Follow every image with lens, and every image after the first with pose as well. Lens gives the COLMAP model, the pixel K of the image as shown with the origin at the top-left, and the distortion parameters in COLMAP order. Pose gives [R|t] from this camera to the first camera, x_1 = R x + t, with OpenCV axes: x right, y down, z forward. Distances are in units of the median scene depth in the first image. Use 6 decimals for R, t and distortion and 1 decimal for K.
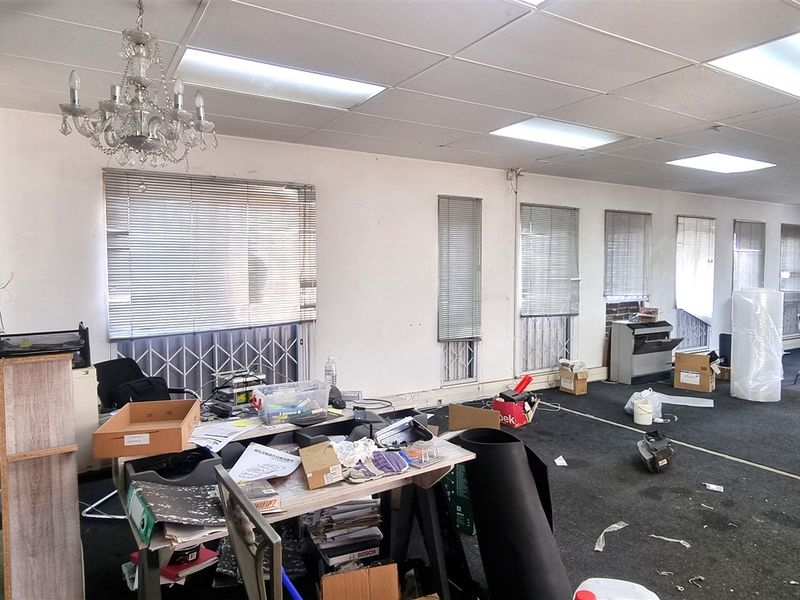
lens RADIAL K [[544.0, 0, 405.4], [0, 544.0, 294.7], [0, 0, 1]] dist [-0.001371, 0.000908]
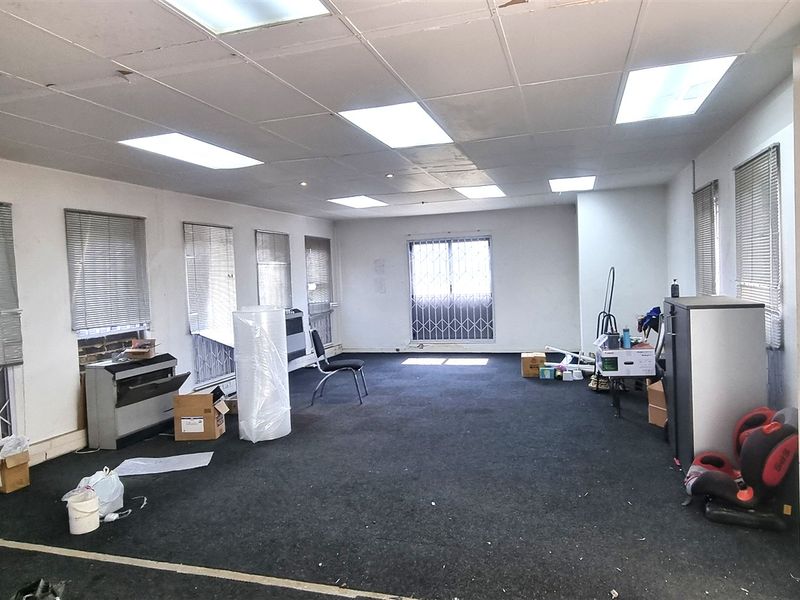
lens RADIAL K [[544.0, 0, 404.8], [0, 544.0, 301.0], [0, 0, 1]] dist [-0.001371, 0.000908]
pose [[0.755411, -0.061348, 0.652374, 0.273883], [0.072756, 0.997304, 0.009537, -0.012663], [-0.651200, 0.040260, 0.757838, 0.211480]]
